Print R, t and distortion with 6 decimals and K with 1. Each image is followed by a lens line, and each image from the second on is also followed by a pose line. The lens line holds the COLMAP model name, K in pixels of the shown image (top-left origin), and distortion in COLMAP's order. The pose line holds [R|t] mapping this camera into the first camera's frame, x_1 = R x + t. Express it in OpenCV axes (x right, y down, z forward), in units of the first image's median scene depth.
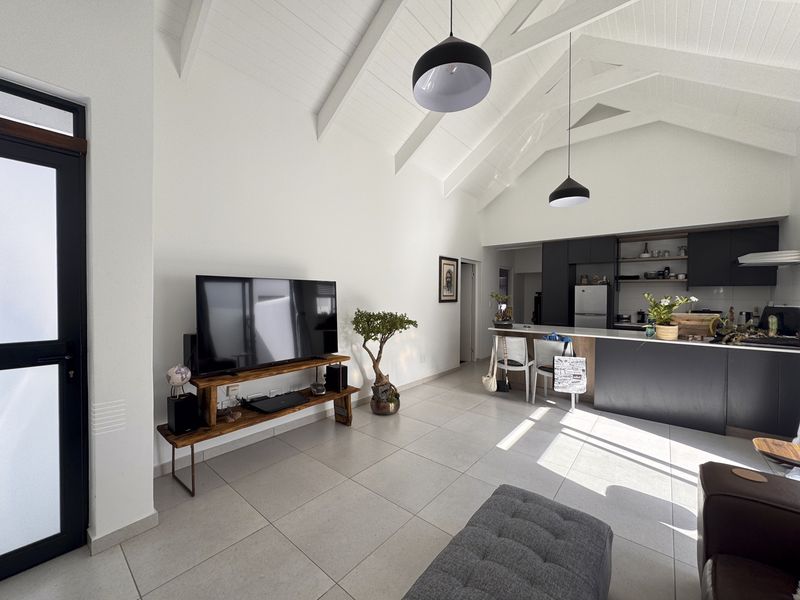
lens RADIAL K [[319.0, 0, 401.1], [0, 319.0, 300.1], [0, 0, 1]] dist [-0.002035, 0.000570]
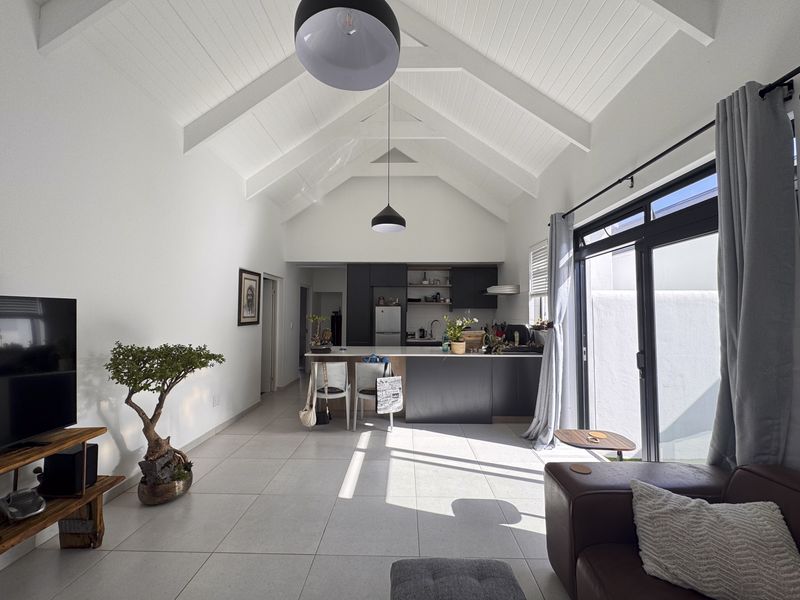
lens RADIAL K [[319.0, 0, 399.1], [0, 319.0, 299.5], [0, 0, 1]] dist [-0.002035, 0.000570]
pose [[0.781801, 0.024267, 0.623055, -0.091986], [0.009774, 0.998643, -0.051160, -0.018962], [-0.623451, 0.046086, 0.780503, 0.161246]]
